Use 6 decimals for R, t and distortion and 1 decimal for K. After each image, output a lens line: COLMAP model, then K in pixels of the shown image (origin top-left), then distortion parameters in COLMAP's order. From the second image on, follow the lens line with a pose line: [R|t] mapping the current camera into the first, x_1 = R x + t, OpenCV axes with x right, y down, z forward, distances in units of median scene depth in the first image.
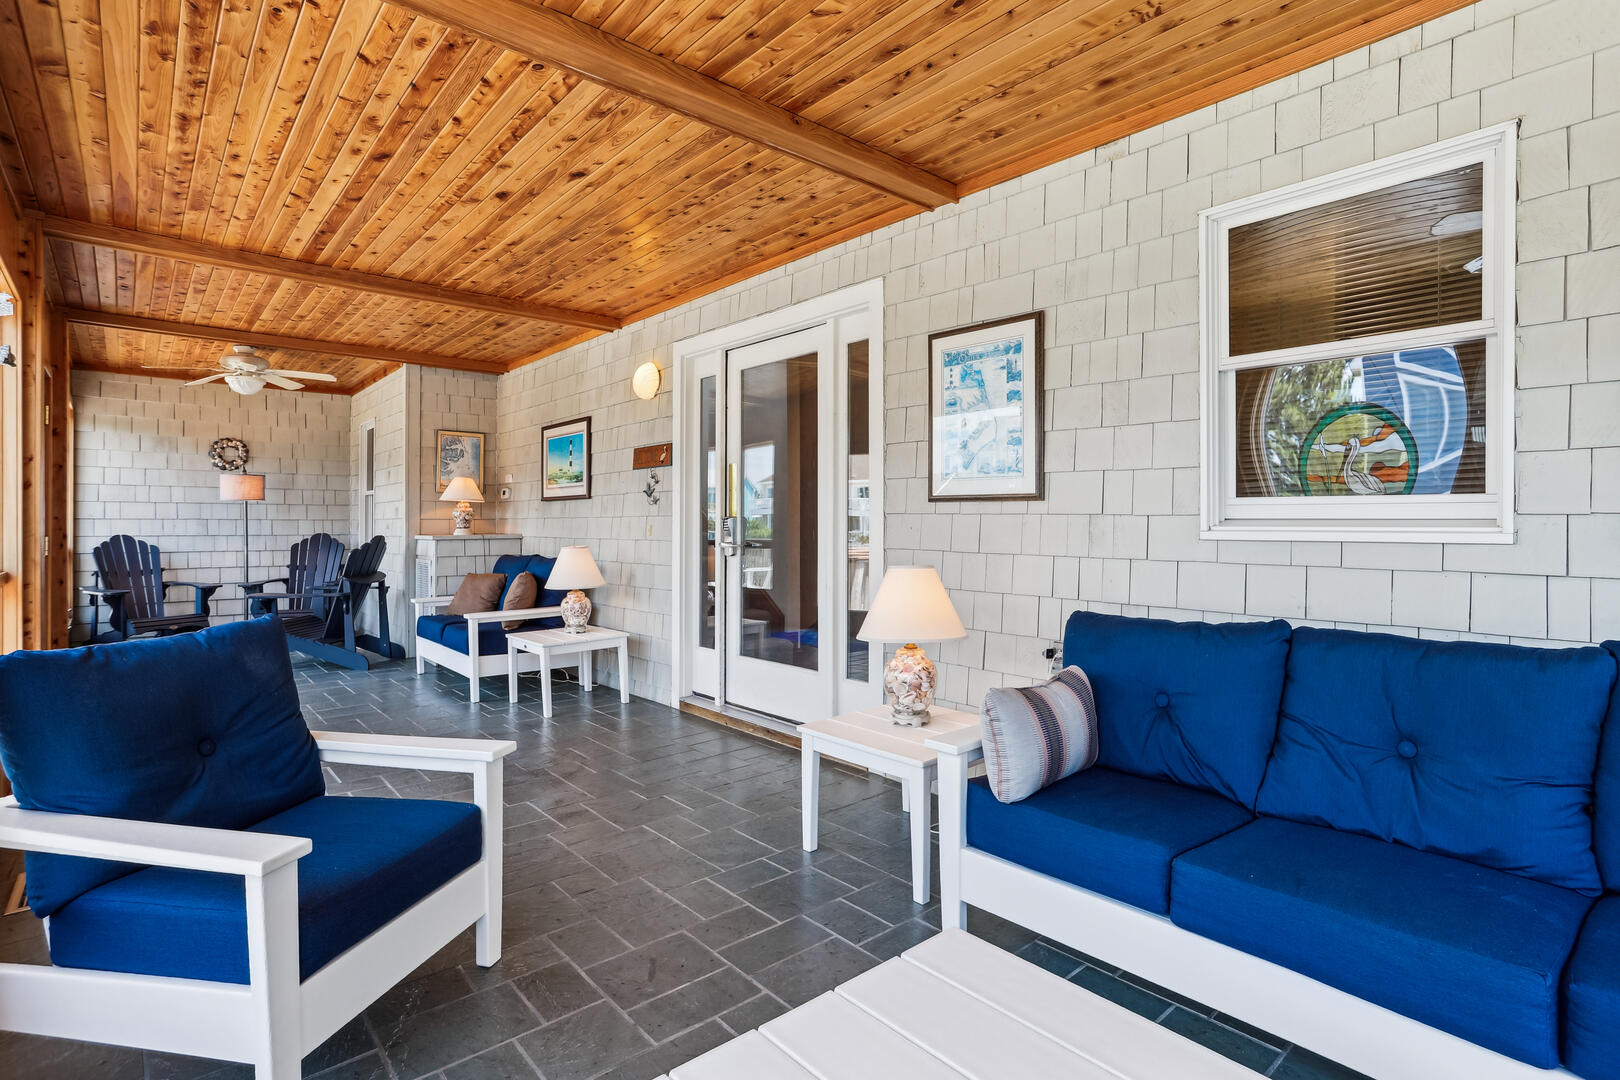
lens RADIAL K [[806.0, 0, 797.2], [0, 806.0, 528.4], [0, 0, 1]] dist [-0.006481, 0.004104]
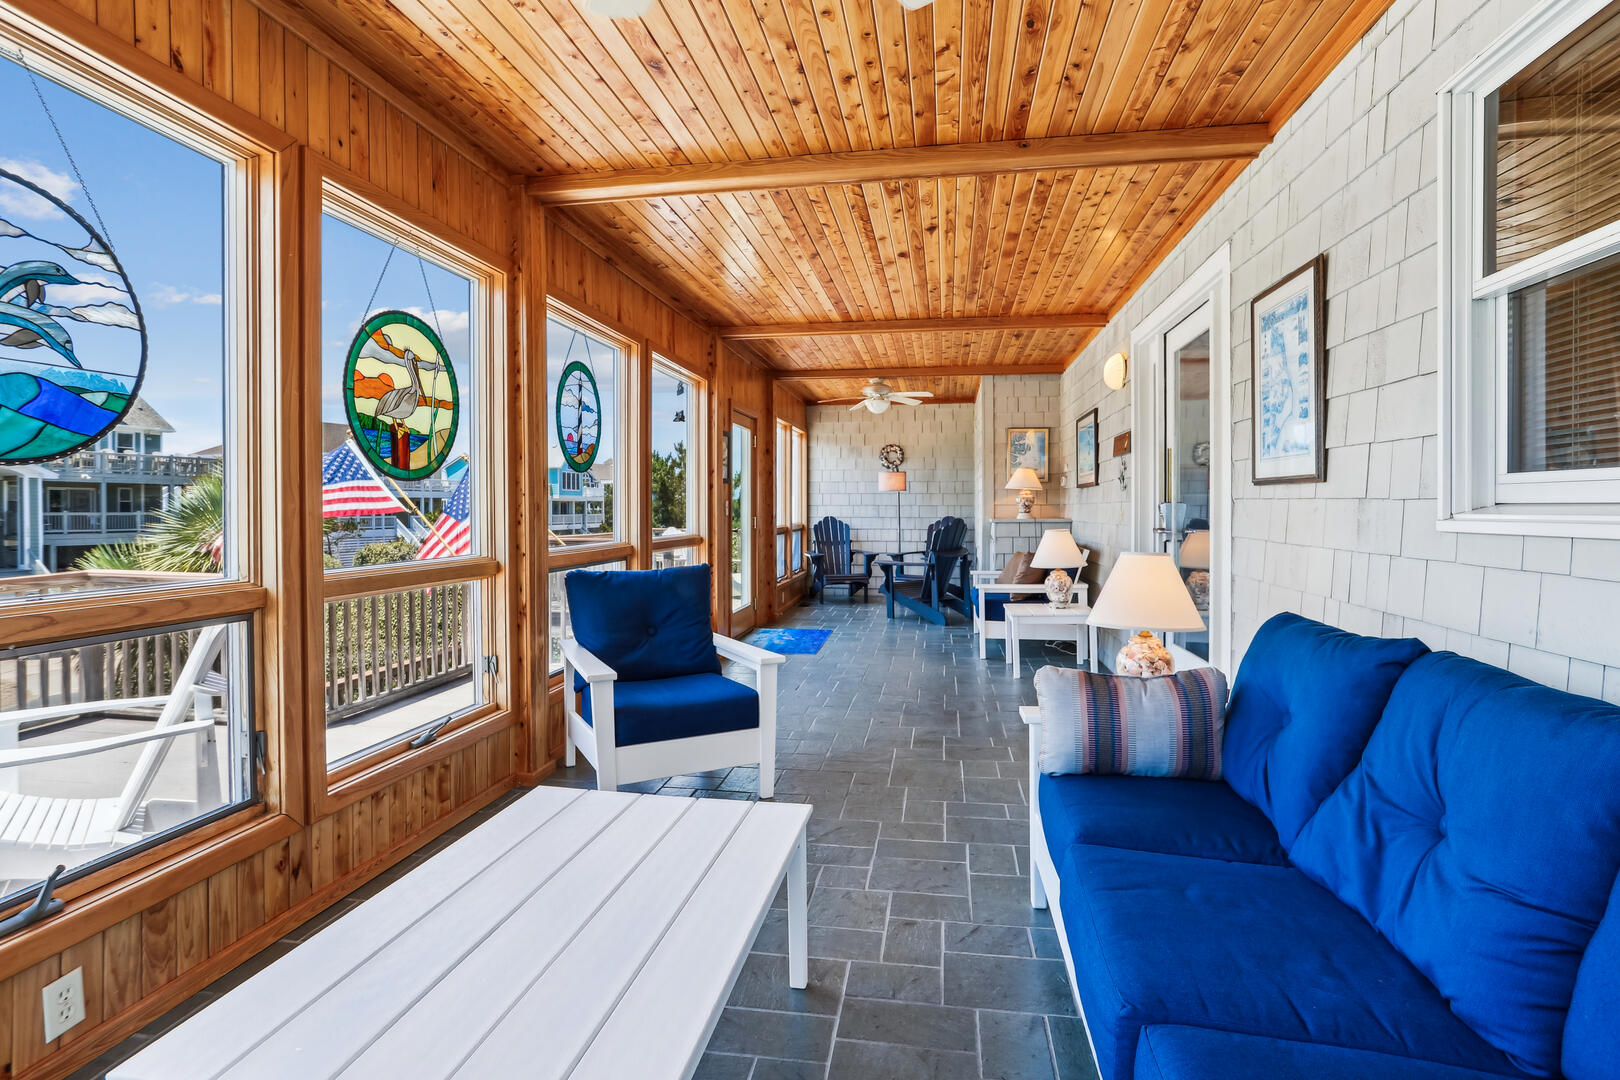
lens RADIAL K [[806.0, 0, 805.5], [0, 806.0, 522.4], [0, 0, 1]] dist [-0.006481, 0.004104]
pose [[0.646209, 0.013312, -0.763044, 0.348639], [-0.004290, 0.999895, 0.013811, -0.001441], [0.763148, -0.005651, 0.646199, 0.029520]]
